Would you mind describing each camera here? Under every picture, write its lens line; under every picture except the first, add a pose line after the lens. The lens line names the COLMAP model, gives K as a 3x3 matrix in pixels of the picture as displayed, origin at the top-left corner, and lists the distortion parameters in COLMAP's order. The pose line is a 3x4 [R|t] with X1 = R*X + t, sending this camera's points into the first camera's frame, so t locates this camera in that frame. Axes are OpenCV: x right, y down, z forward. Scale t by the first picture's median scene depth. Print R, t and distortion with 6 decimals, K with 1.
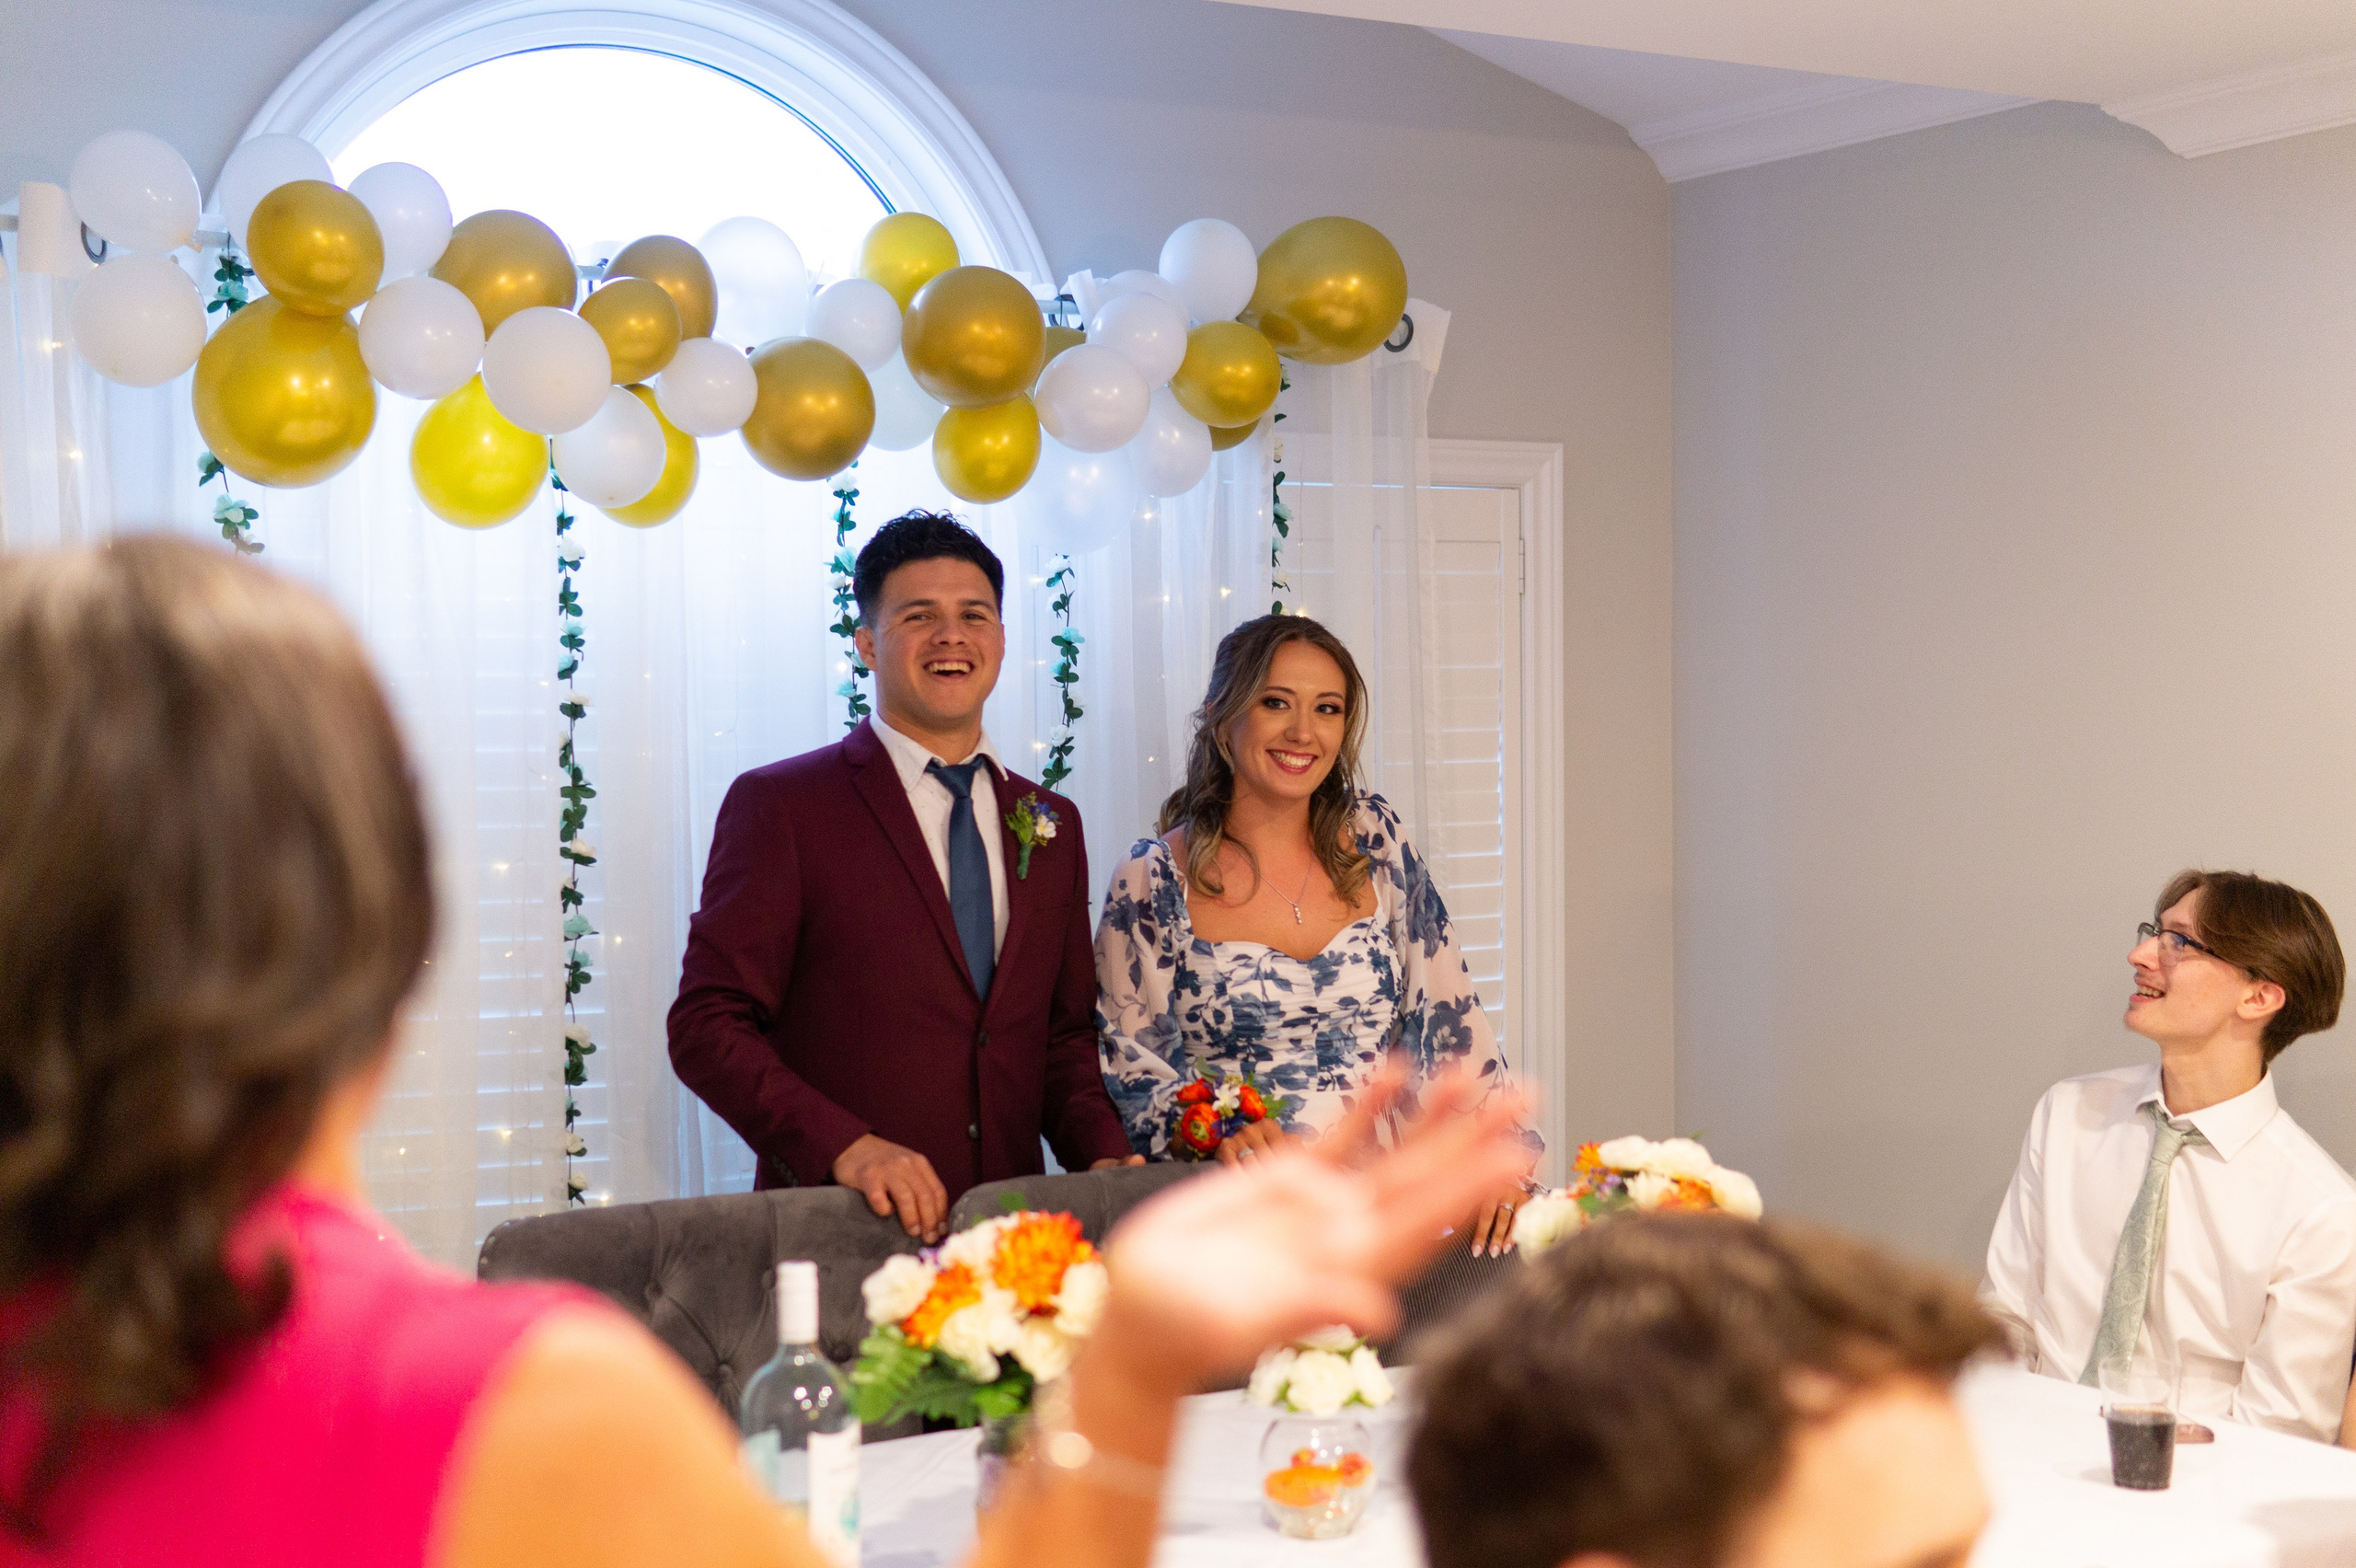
lens RADIAL K [[3338.3, 0, 1178.0], [0, 3338.3, 784.0], [0, 0, 1]] dist [0.025816, 0.074438]
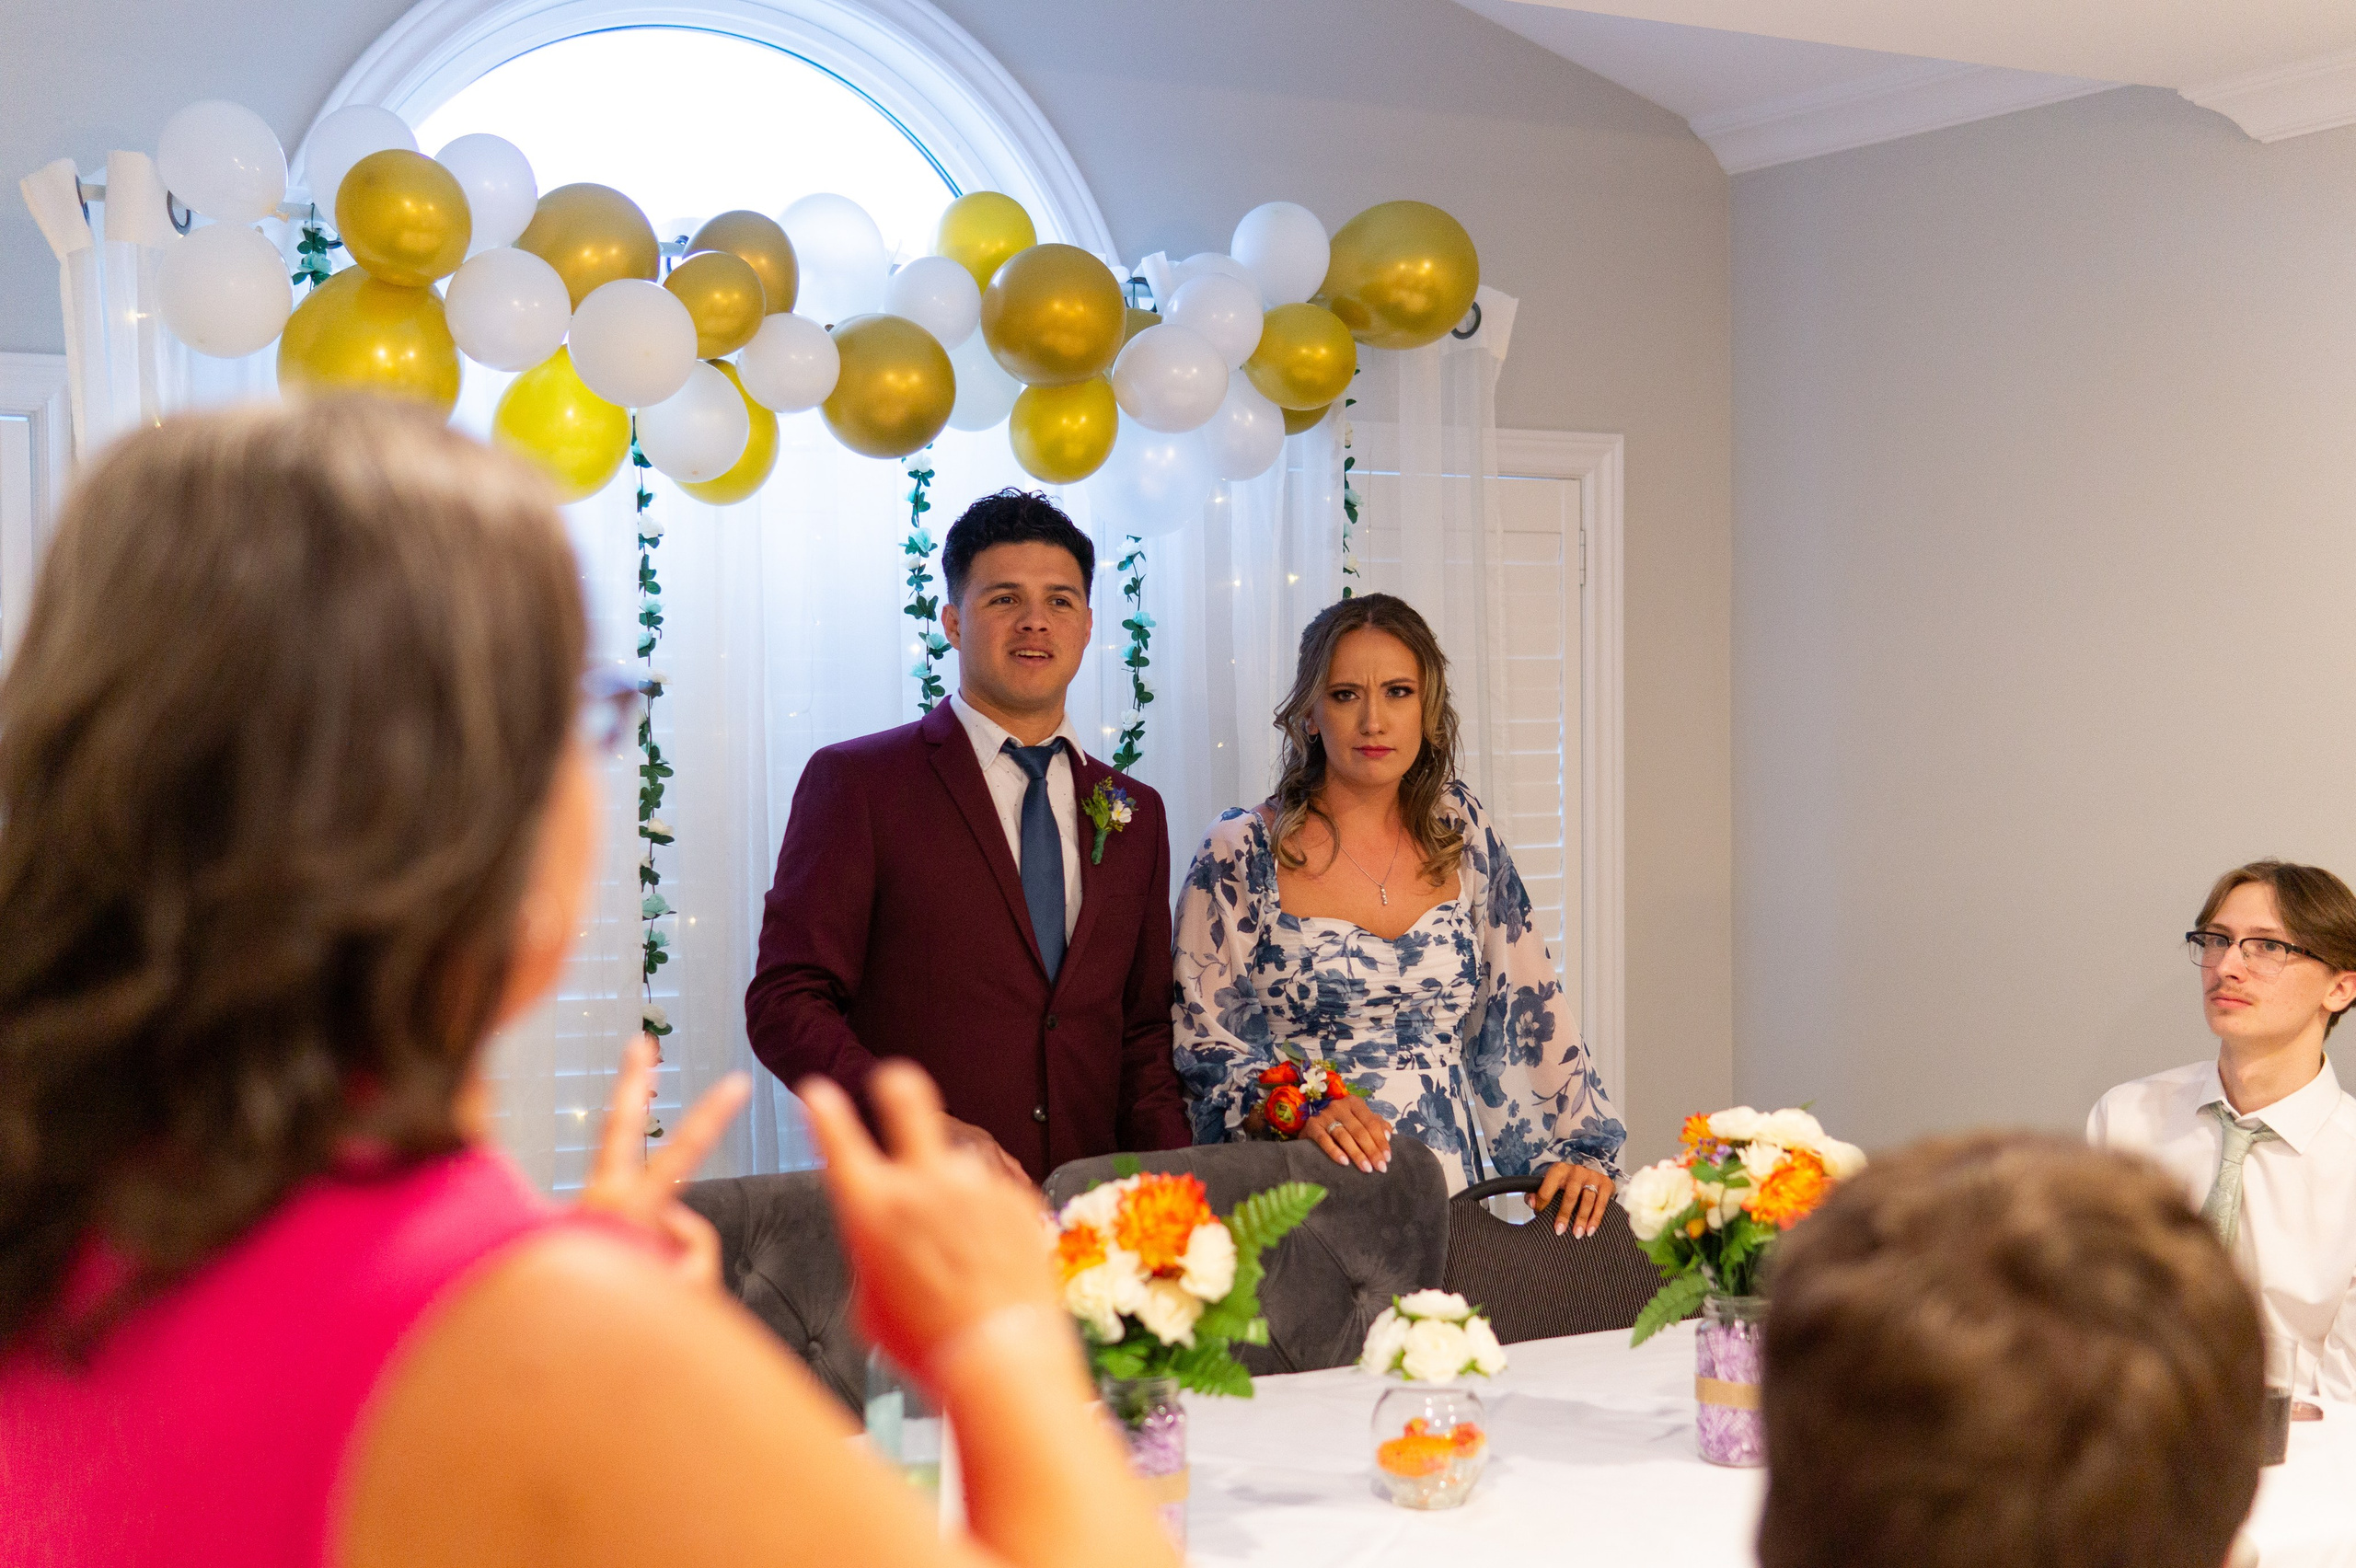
lens RADIAL K [[3338.3, 0, 1178.0], [0, 3338.3, 784.0], [0, 0, 1]] dist [0.025816, 0.074438]
pose [[0.999987, 0.002080, 0.004642, -0.028820], [-0.002040, 0.999960, -0.008747, 0.014764], [-0.004660, 0.008738, 0.999951, 0.005531]]
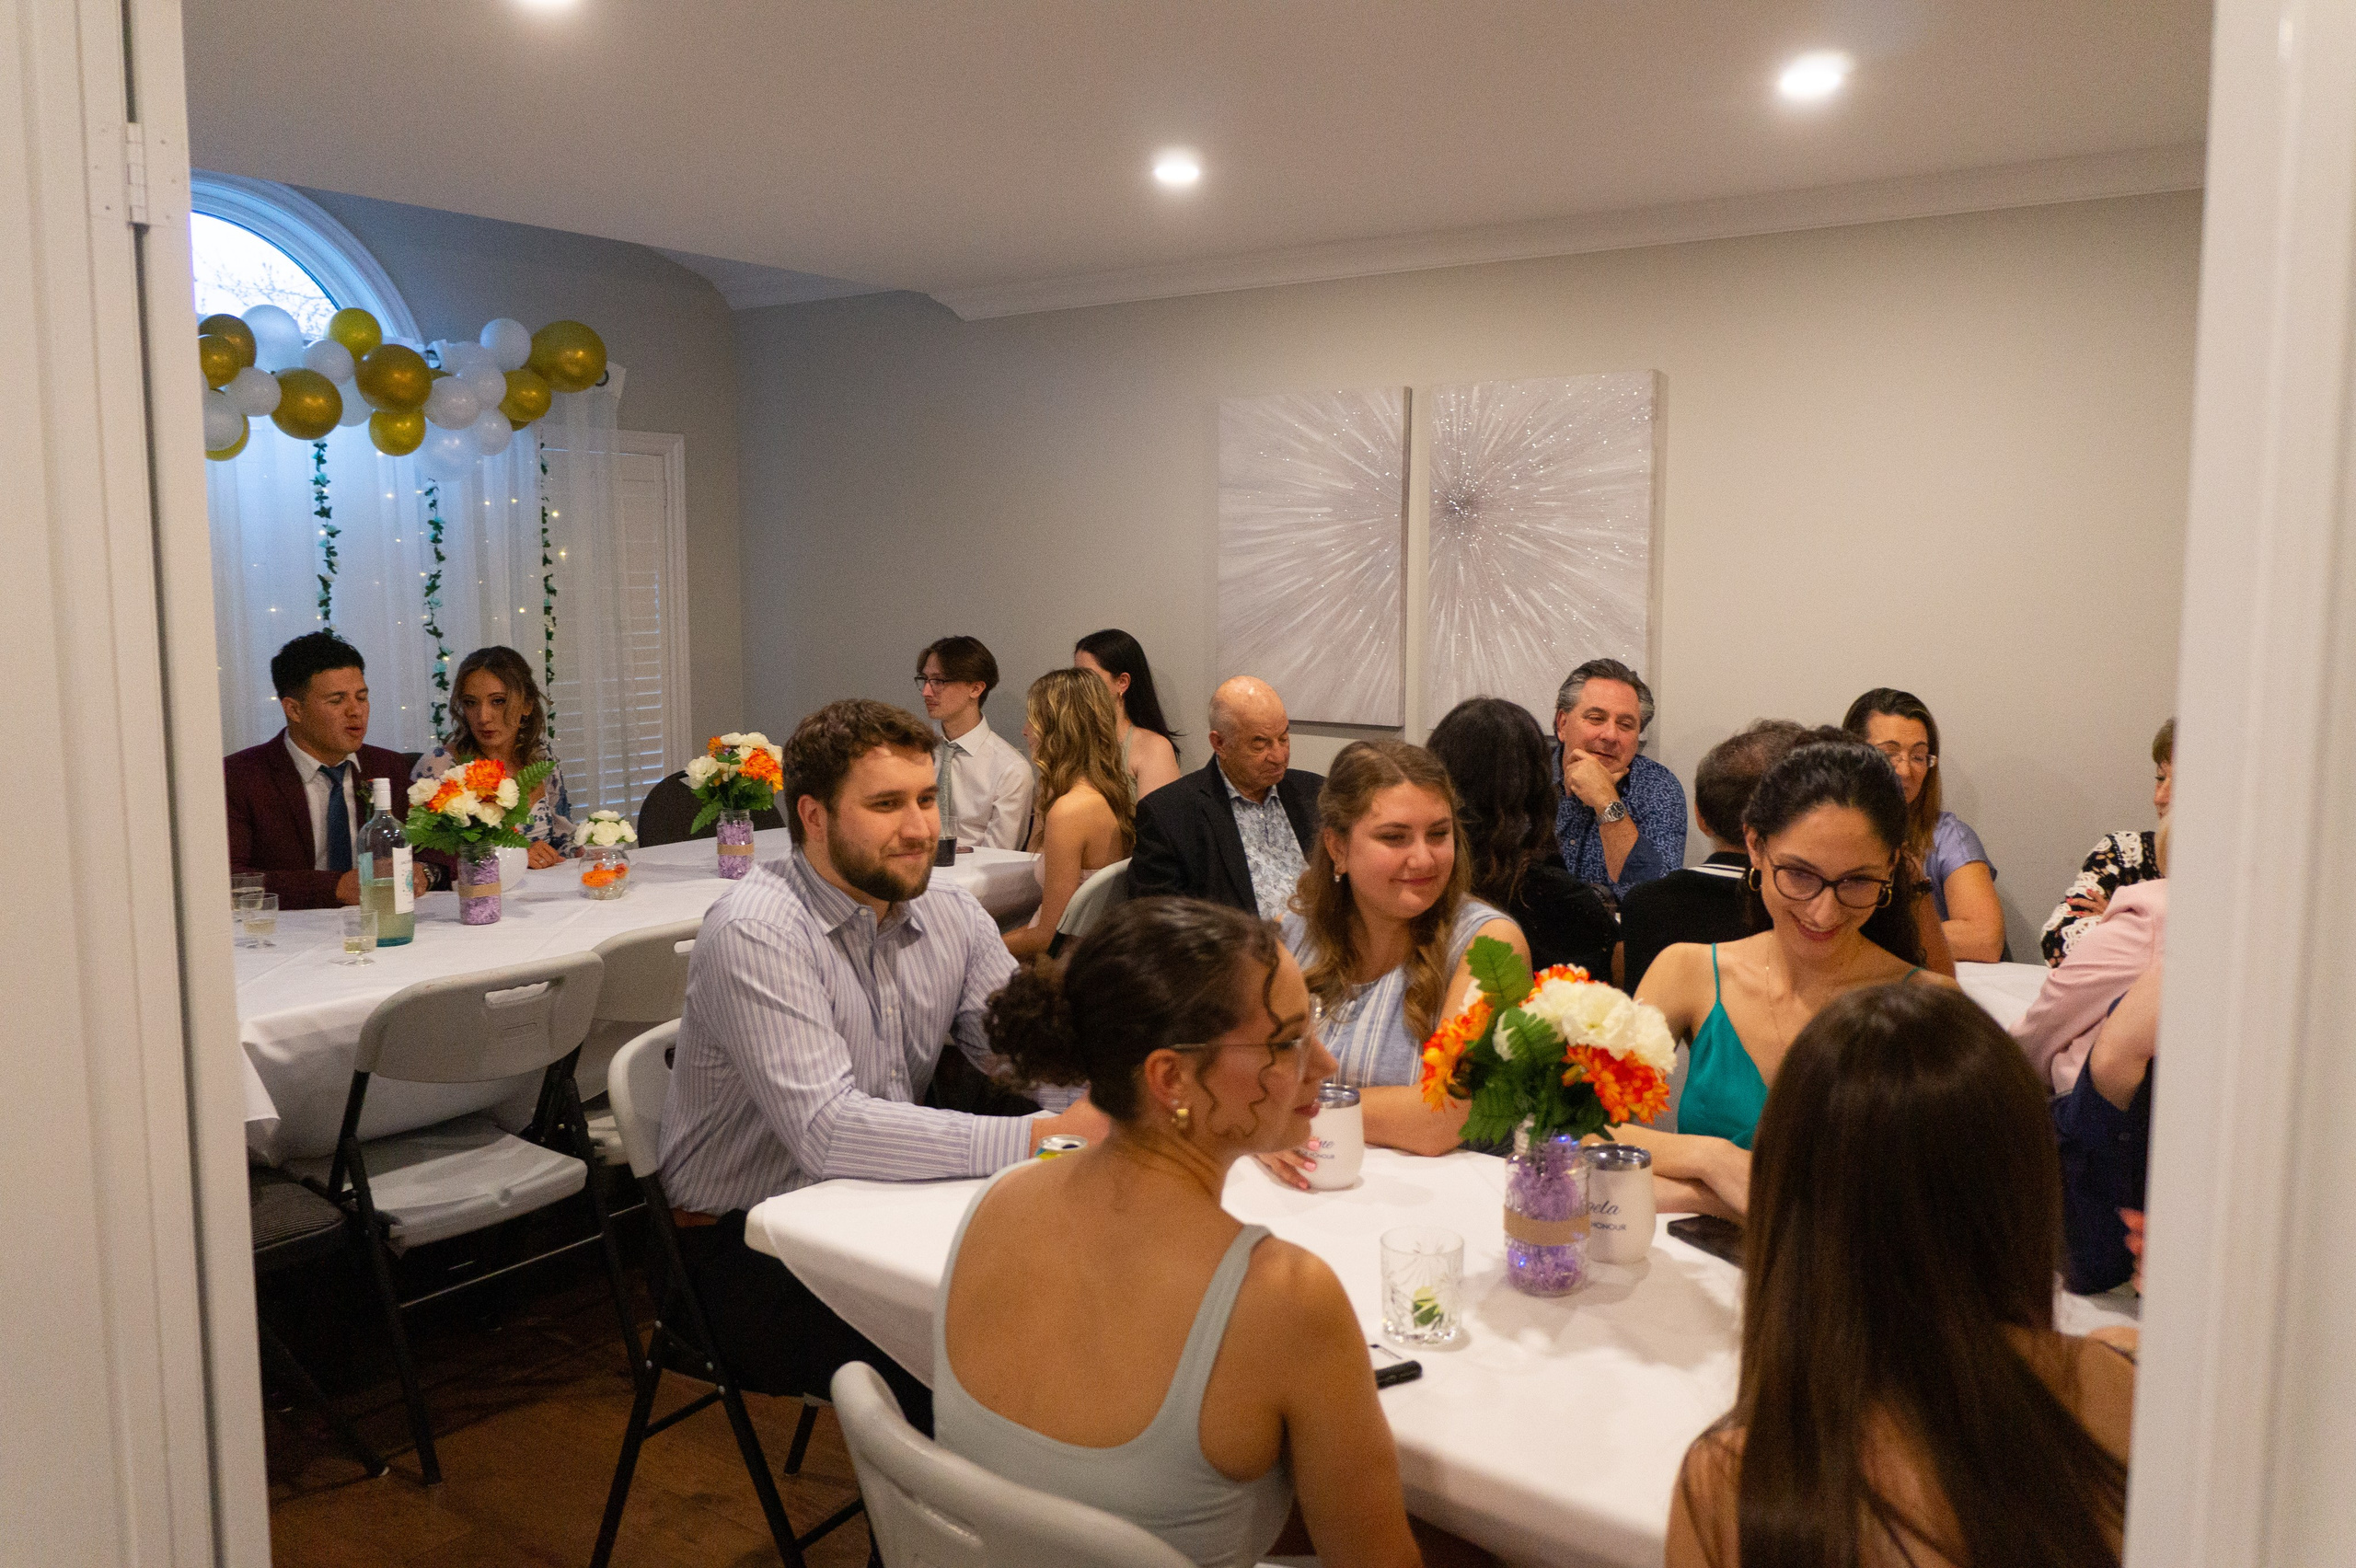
lens RADIAL K [[1940.3, 0, 1296.5], [0, 1940.3, 785.2], [0, 0, 1]] dist [0.008565, -0.044830]
pose [[0.905750, -0.033994, 0.422447, -0.070773], [0.000936, 0.996936, 0.078217, 0.027775], [-0.423811, -0.070450, 0.903007, -0.337937]]
